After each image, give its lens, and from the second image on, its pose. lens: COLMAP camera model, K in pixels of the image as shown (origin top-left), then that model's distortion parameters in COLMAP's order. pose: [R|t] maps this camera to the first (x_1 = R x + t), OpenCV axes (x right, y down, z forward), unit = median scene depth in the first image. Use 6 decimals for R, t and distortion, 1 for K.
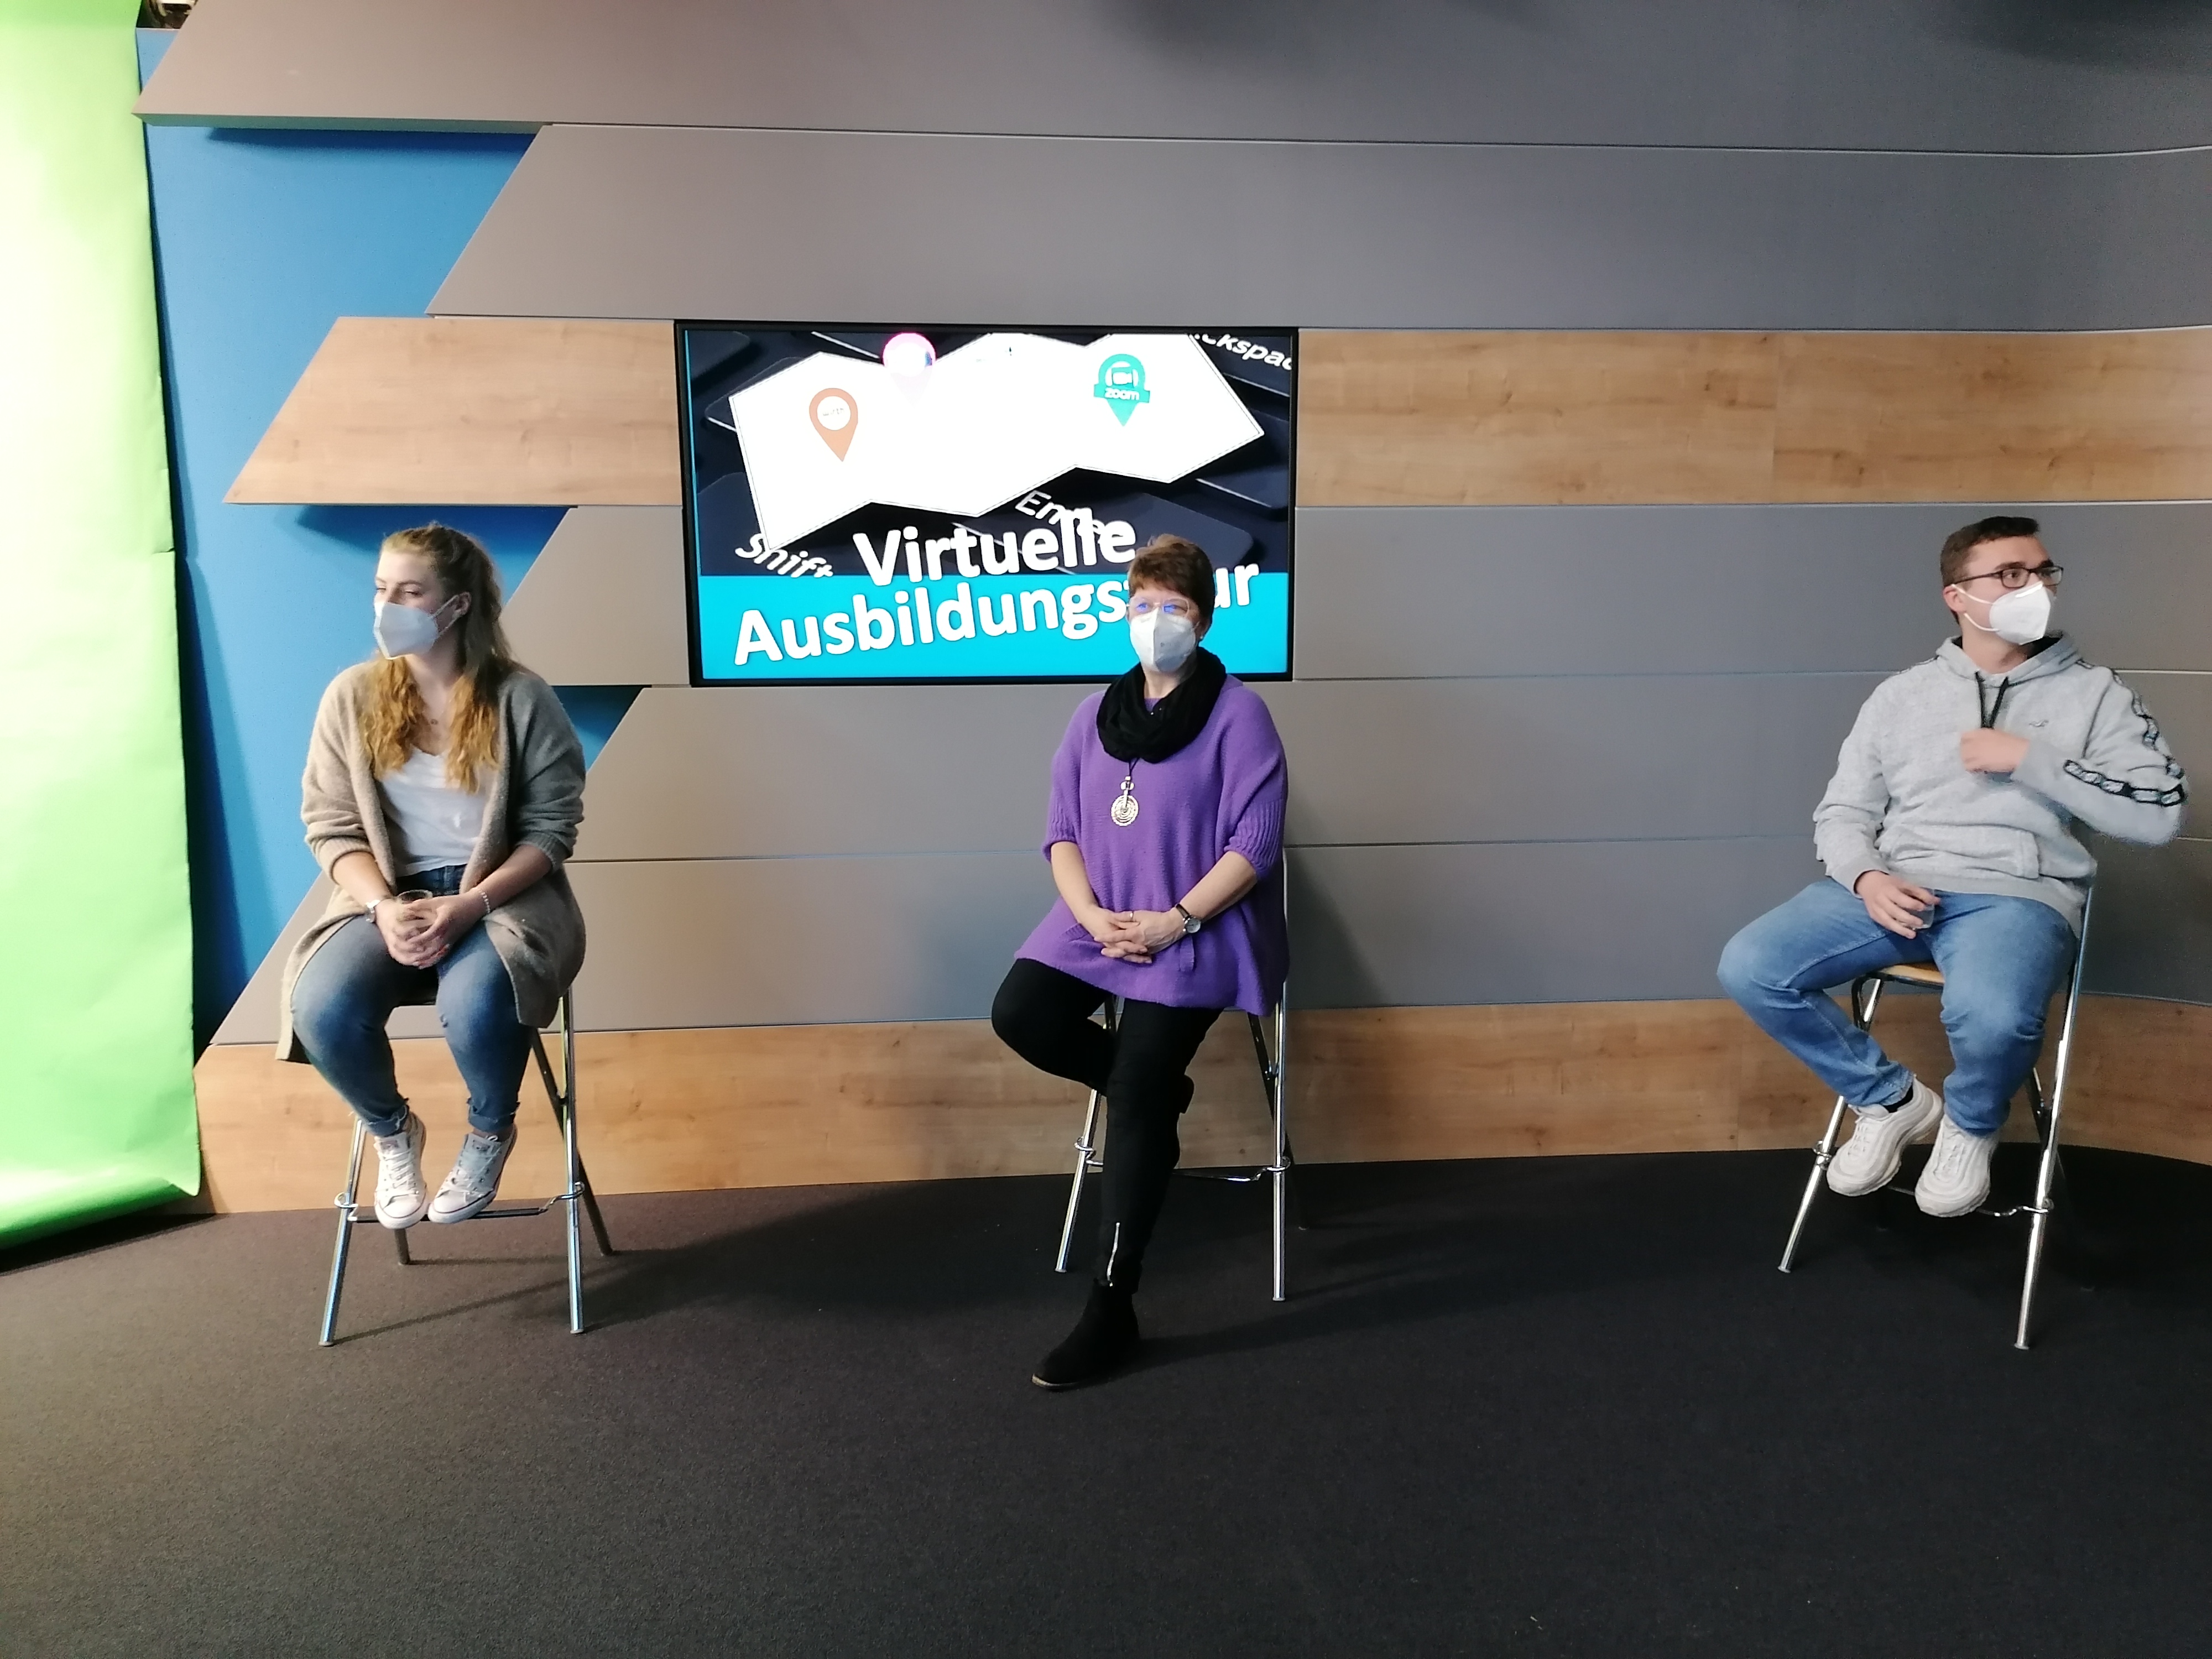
lens RADIAL K [[1676.0, 0, 1102.3], [0, 1676.0, 810.6], [0, 0, 1]] dist [0.089220, -0.100150]
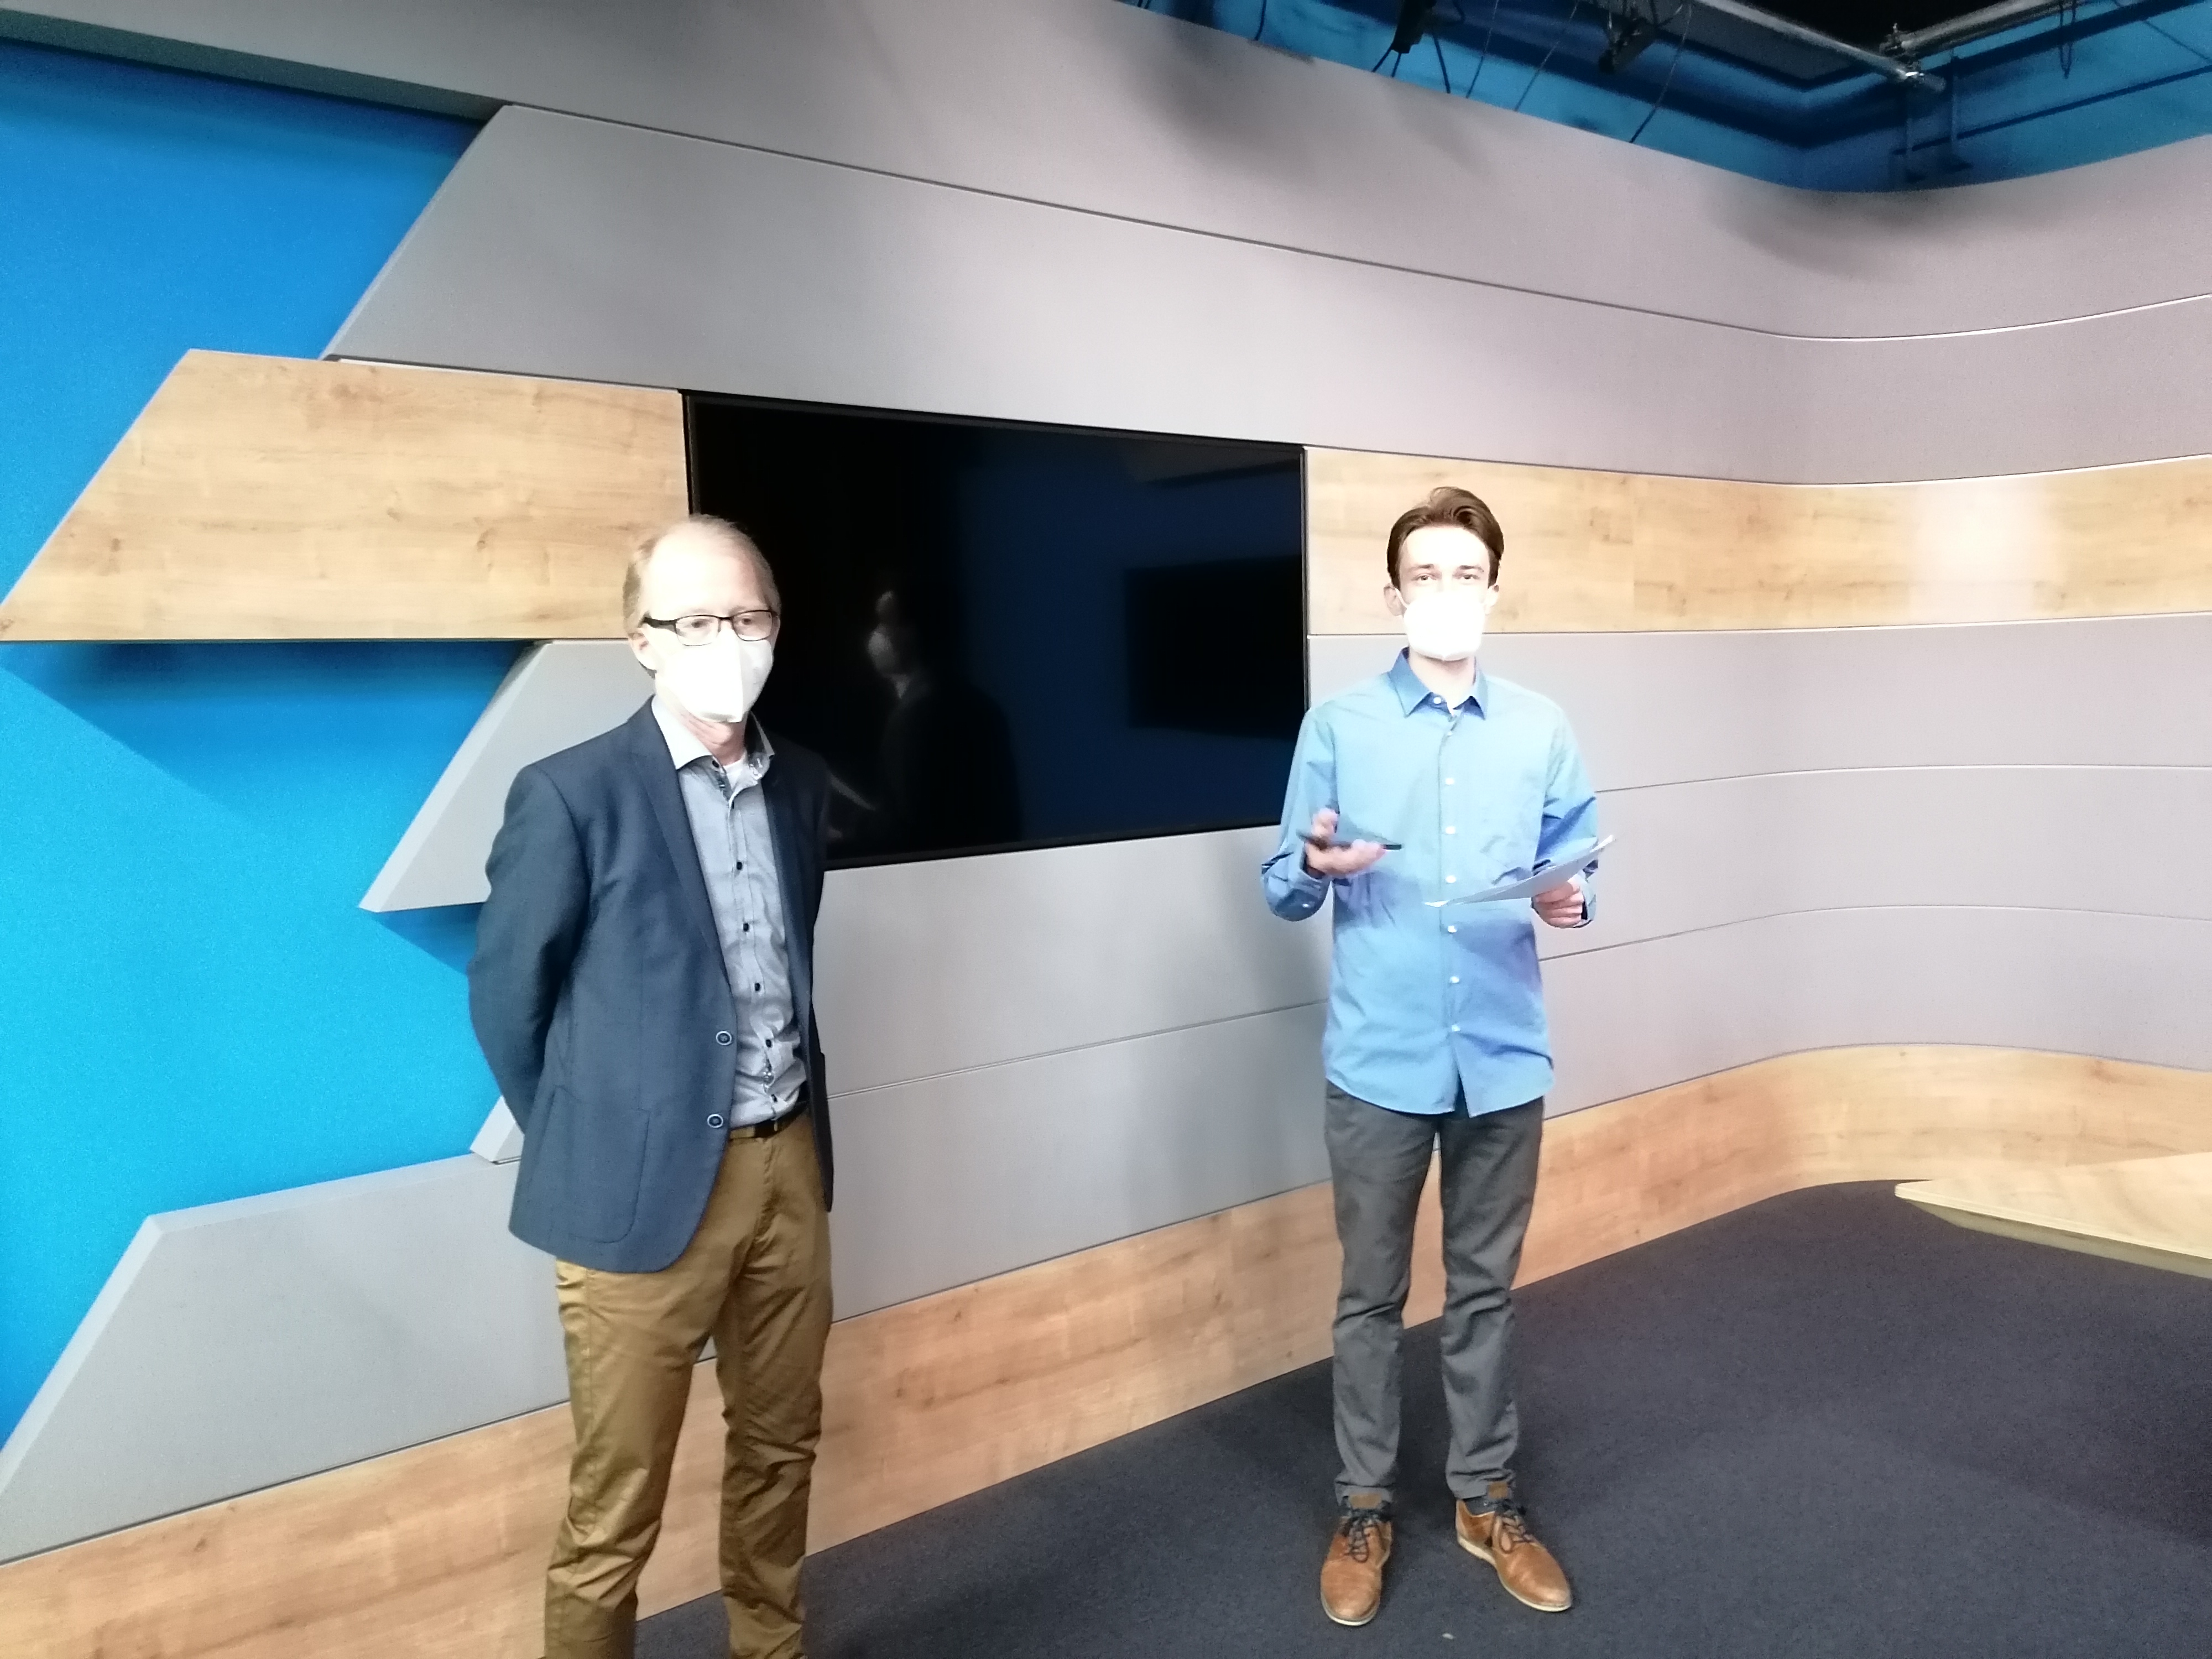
lens RADIAL K [[1676.0, 0, 1108.4], [0, 1676.0, 829.8], [0, 0, 1]] dist [0.089220, -0.100150]
pose [[0.848741, -0.067479, 0.524486, -0.475214], [0.108632, 0.992920, -0.048045, -0.042025], [-0.517531, 0.097753, 0.850062, 0.284267]]
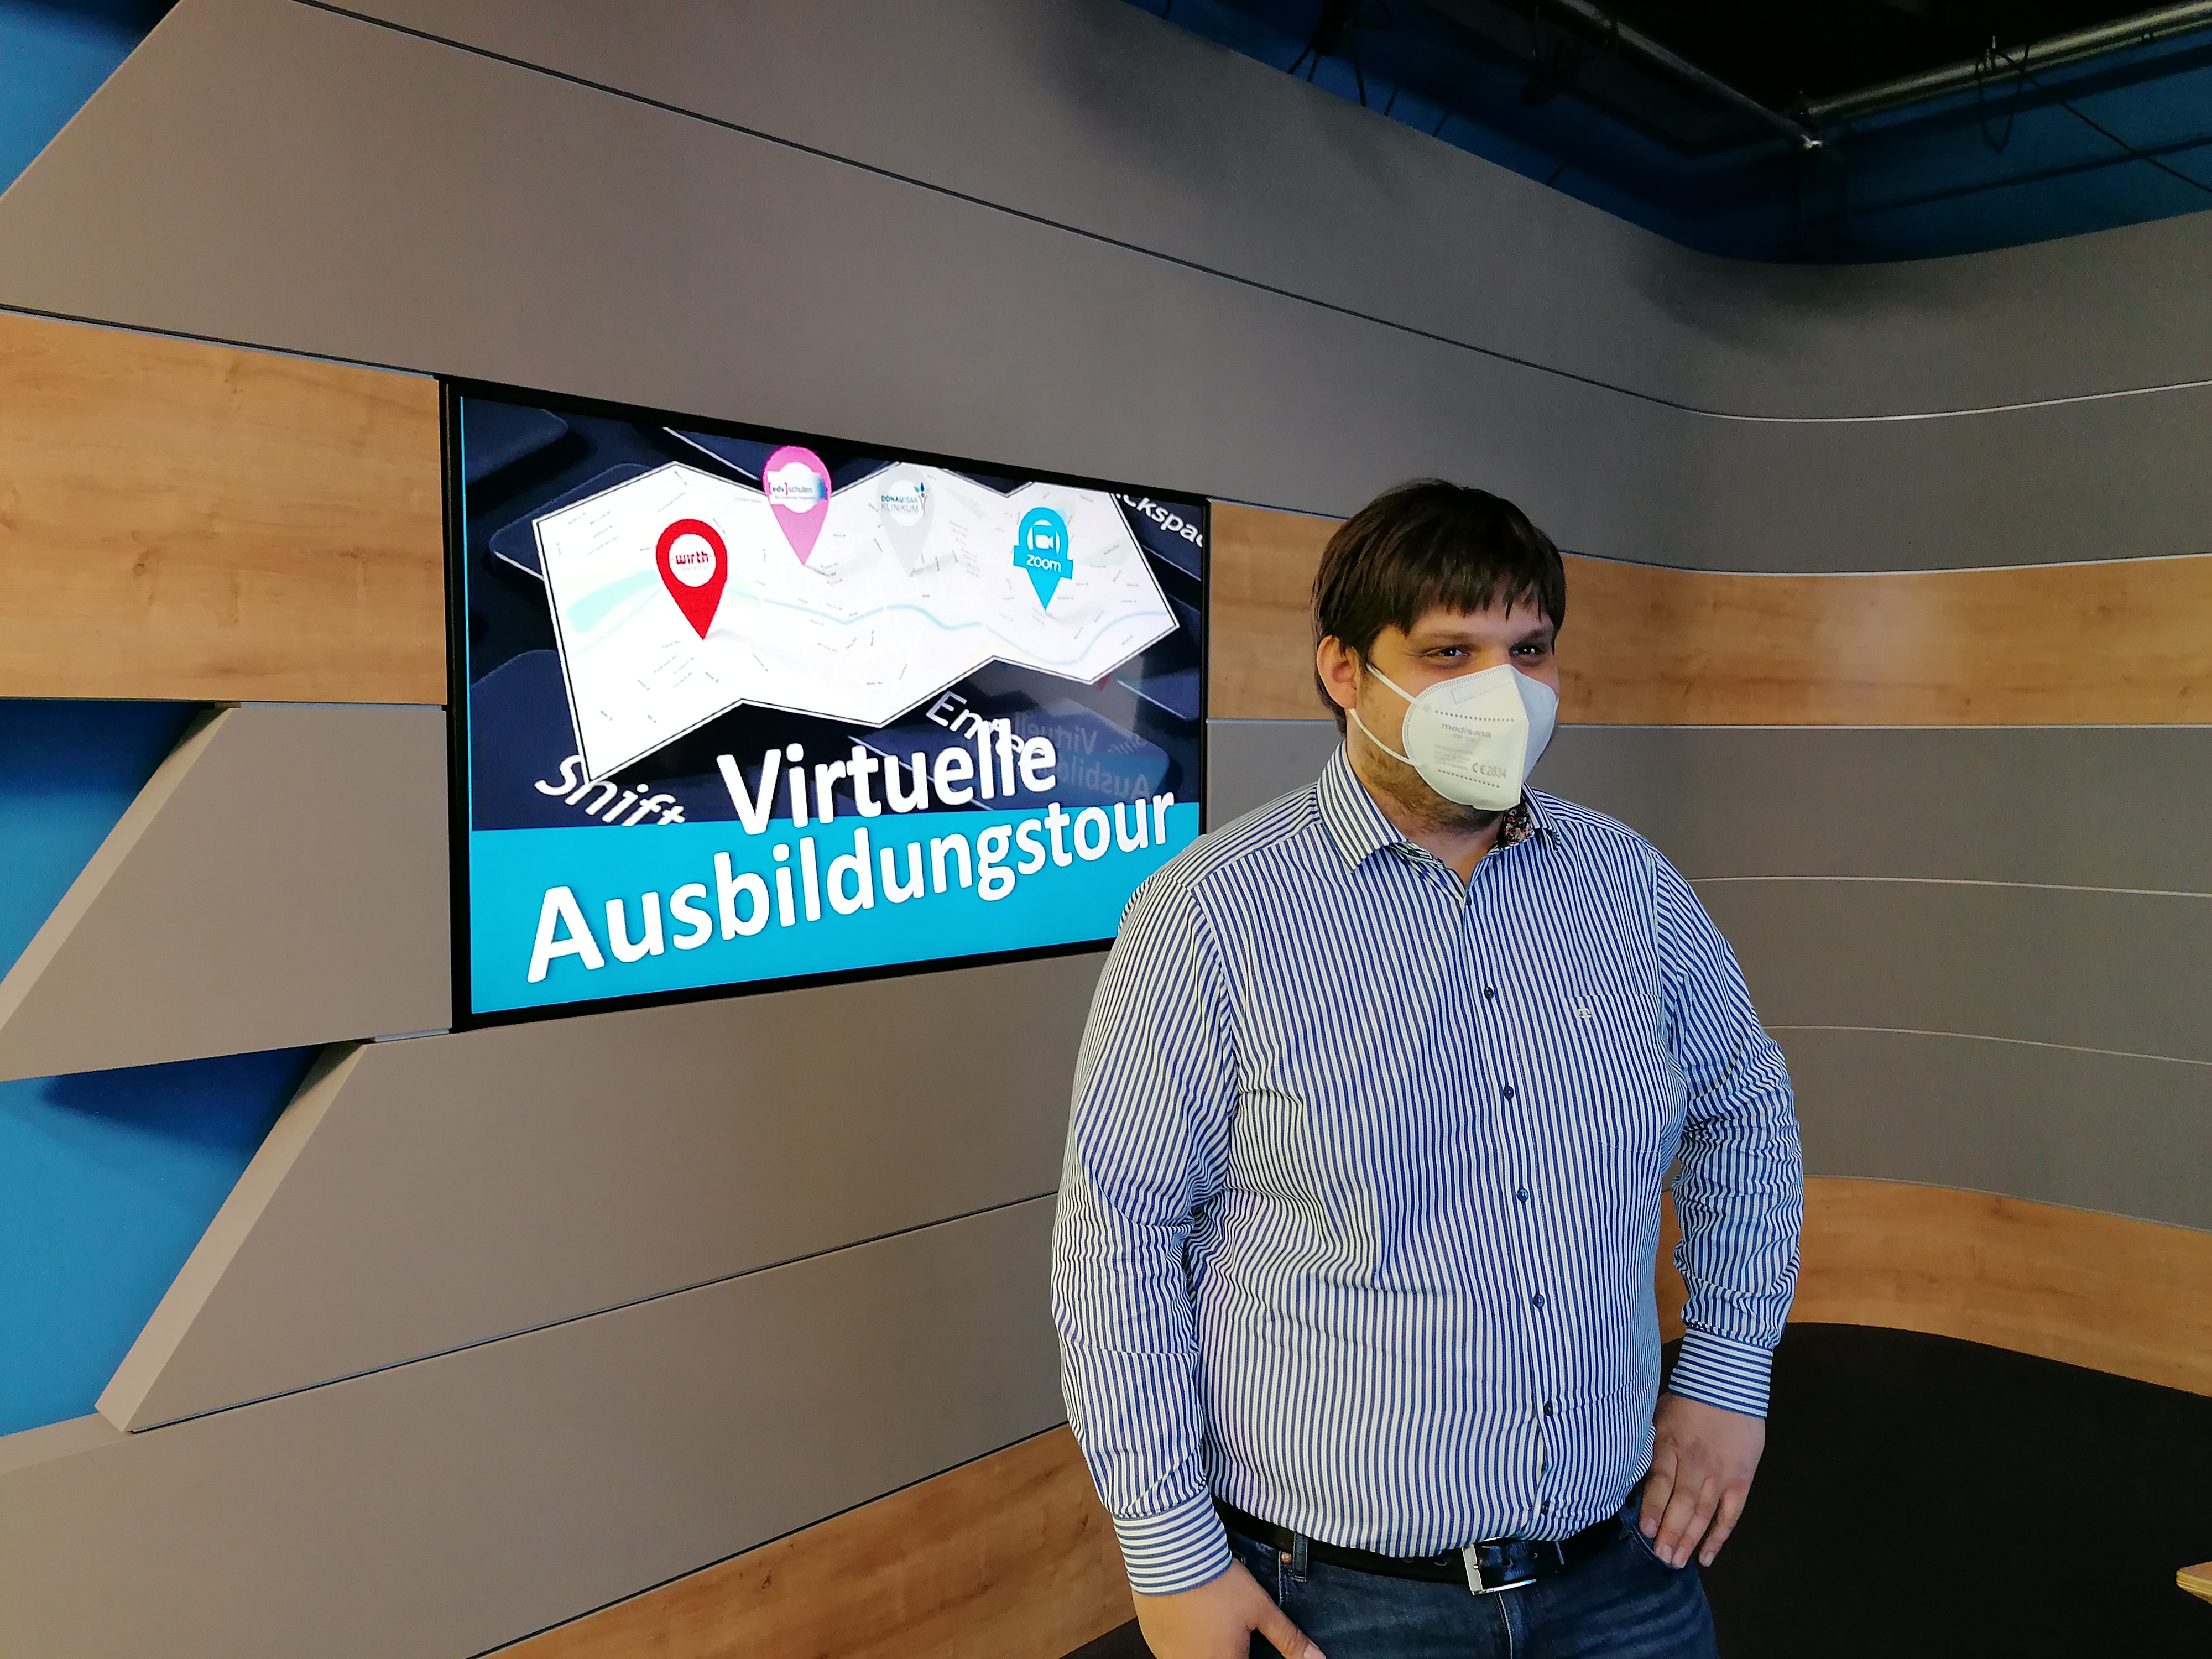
lens RADIAL K [[1676.0, 0, 1101.7], [0, 1676.0, 829.2], [0, 0, 1]] dist [0.089220, -0.100150]
pose [[0.776802, -0.028596, 0.629095, -0.421557], [0.090397, 0.993686, -0.066452, -0.082669], [-0.623223, 0.108488, 0.774483, 0.433444]]
